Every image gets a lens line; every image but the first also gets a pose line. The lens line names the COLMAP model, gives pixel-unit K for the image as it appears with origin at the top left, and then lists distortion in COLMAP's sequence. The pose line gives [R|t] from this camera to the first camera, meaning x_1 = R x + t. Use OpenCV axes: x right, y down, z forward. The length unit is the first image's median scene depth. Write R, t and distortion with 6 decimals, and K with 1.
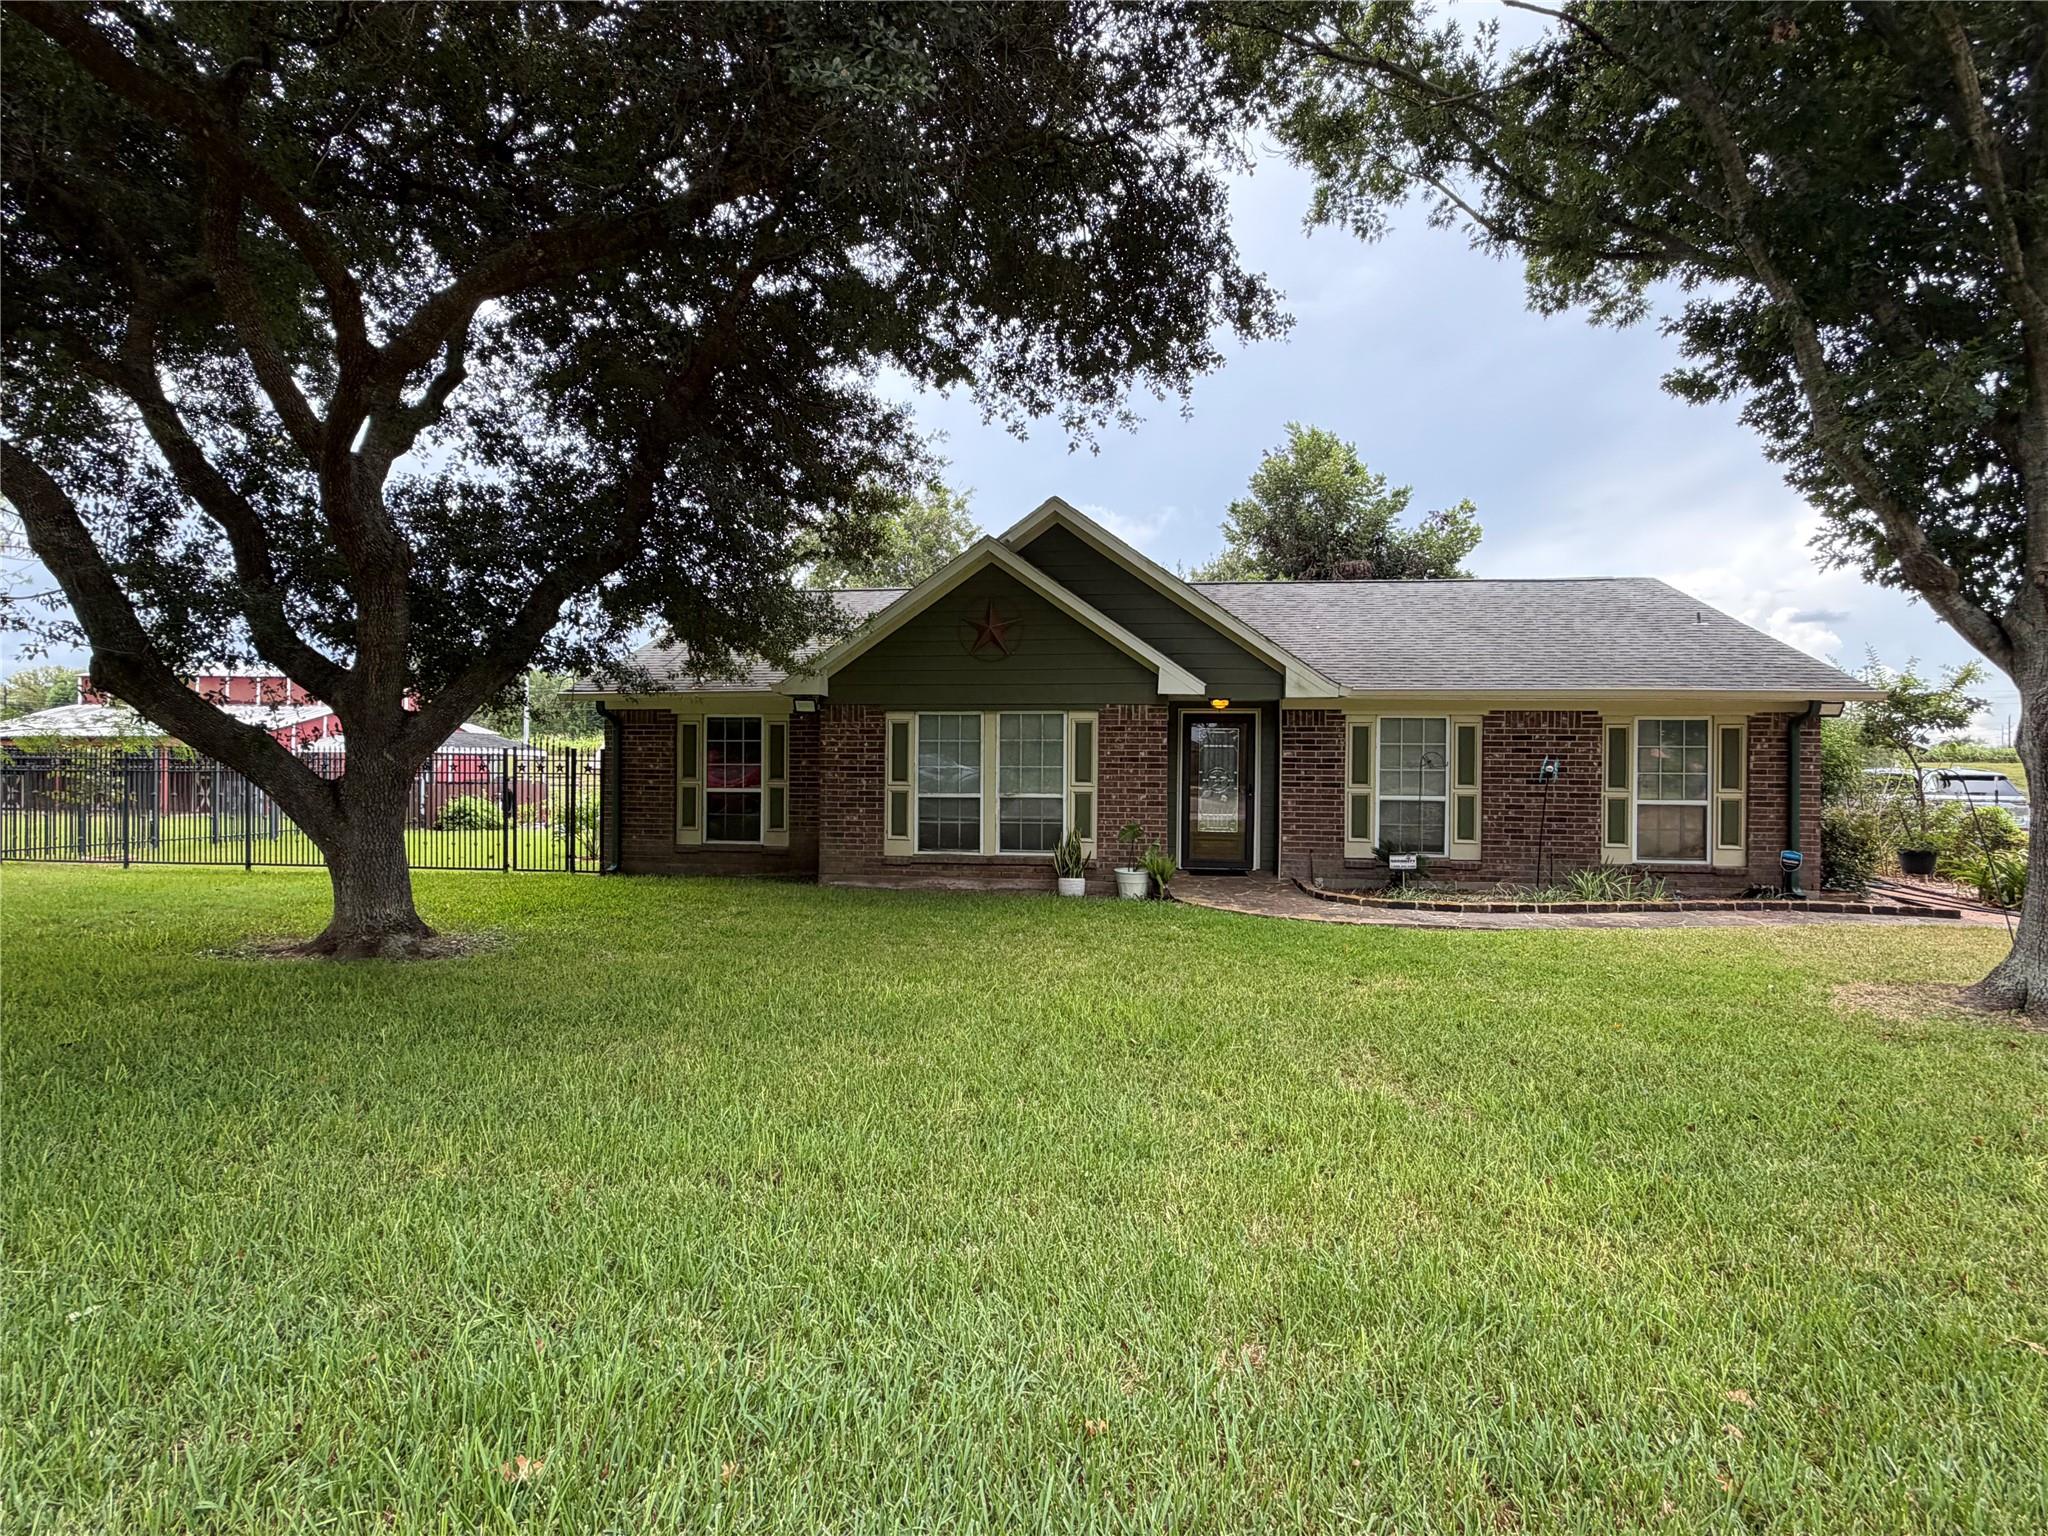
lens RADIAL K [[1013.4, 0, 1020.7], [0, 1013.4, 770.2], [0, 0, 1]] dist [0.001380, 0.000120]
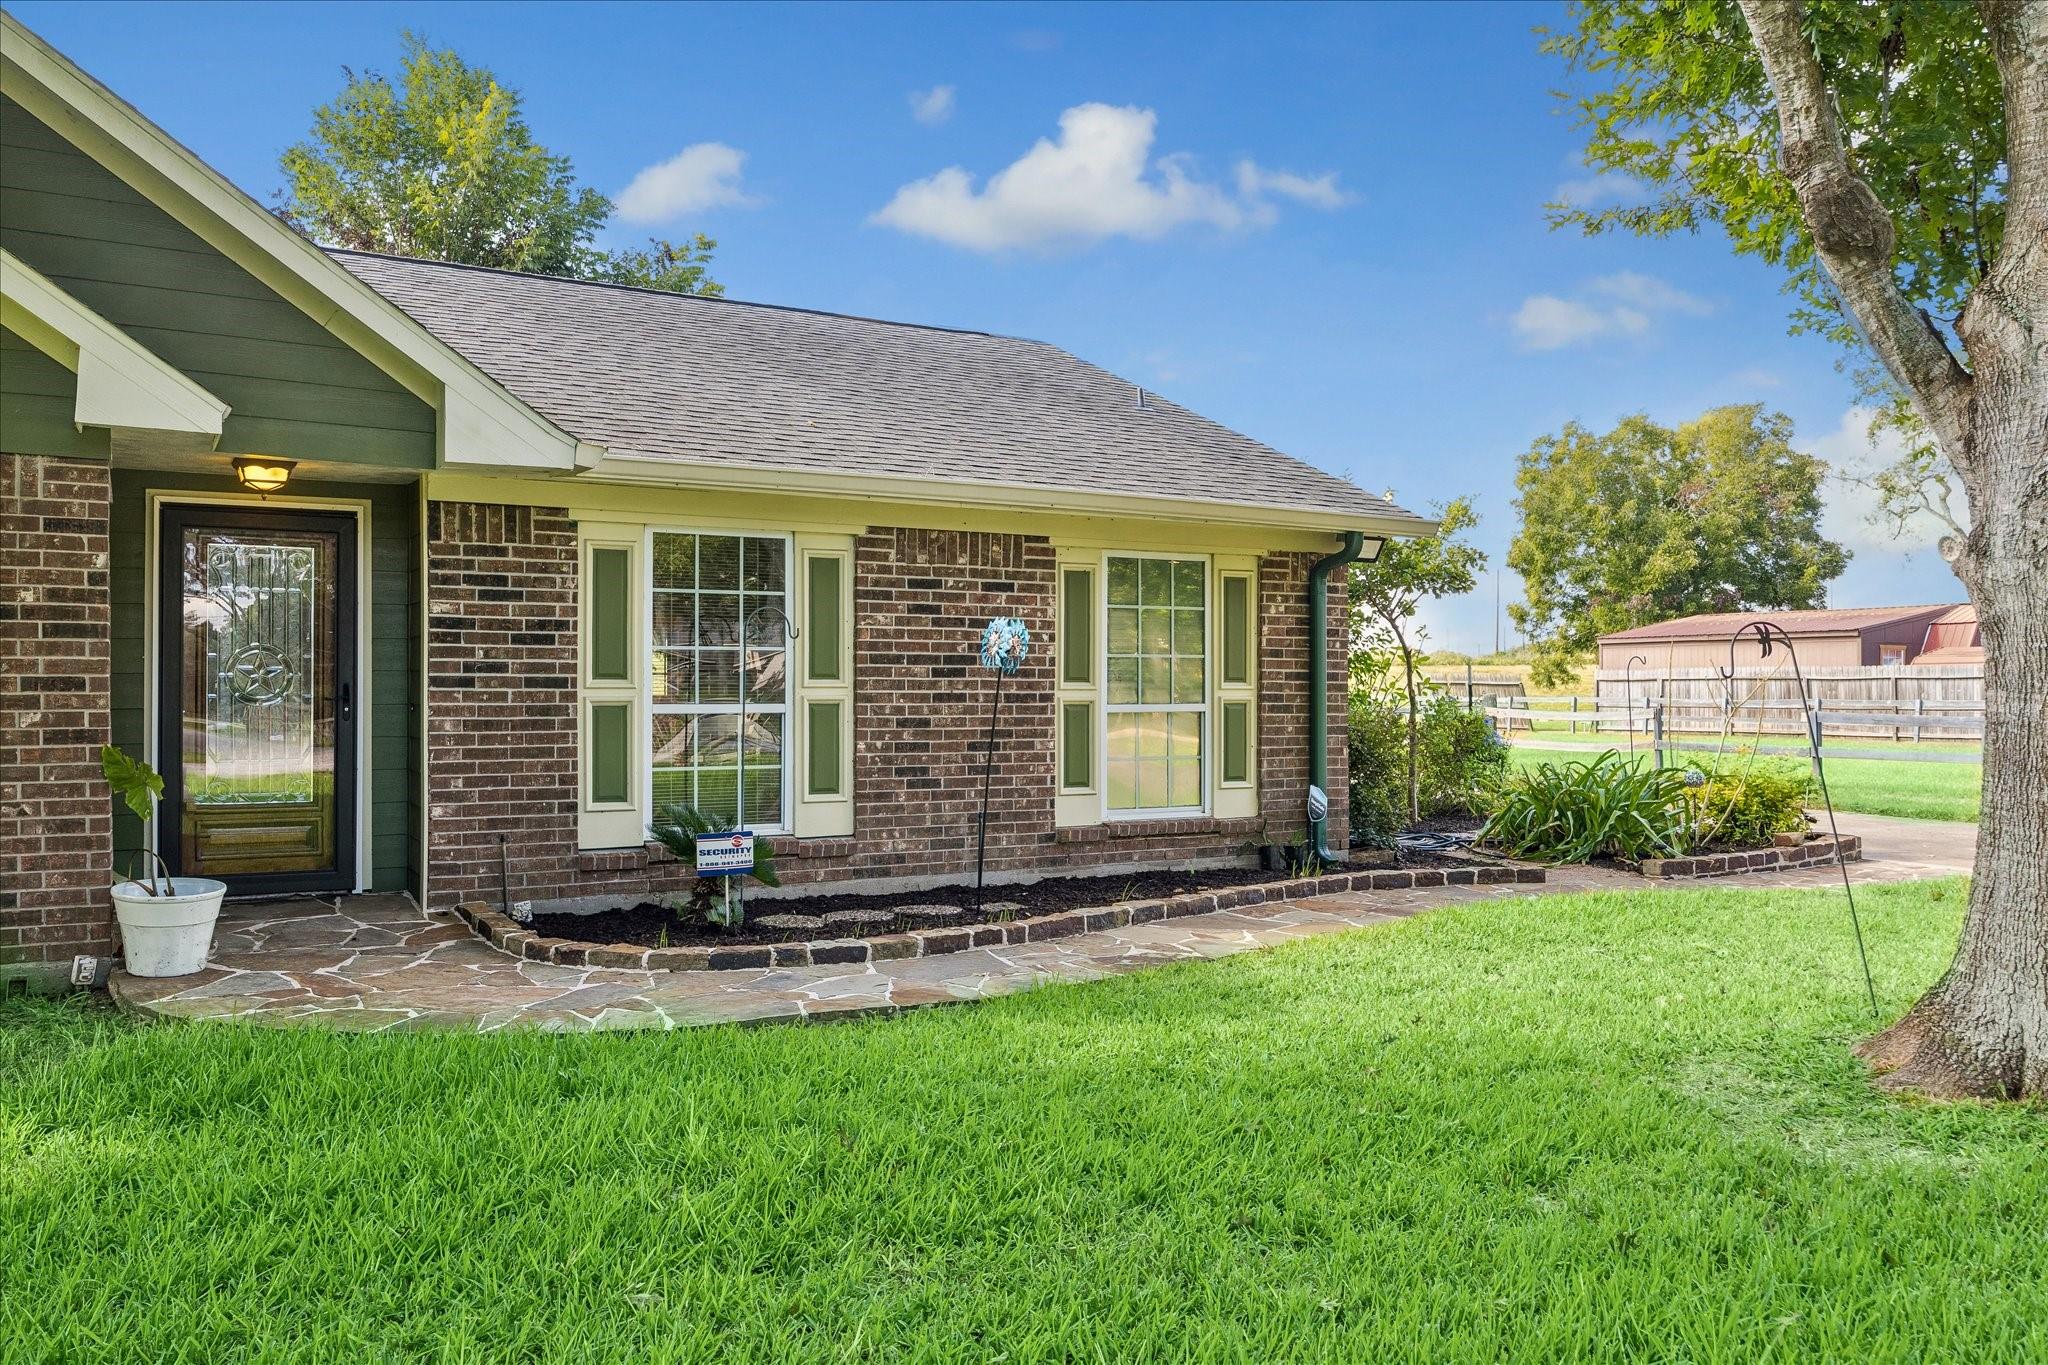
lens RADIAL K [[1545.1, 0, 1018.7], [0, 1545.1, 682.5], [0, 0, 1]] dist [-0.009937, 0.001036]
pose [[0.789883, -0.005586, 0.613232, 0.066050], [0.007546, 0.999971, -0.000610, 0.017575], [-0.613211, 0.005109, 0.789903, 0.377011]]
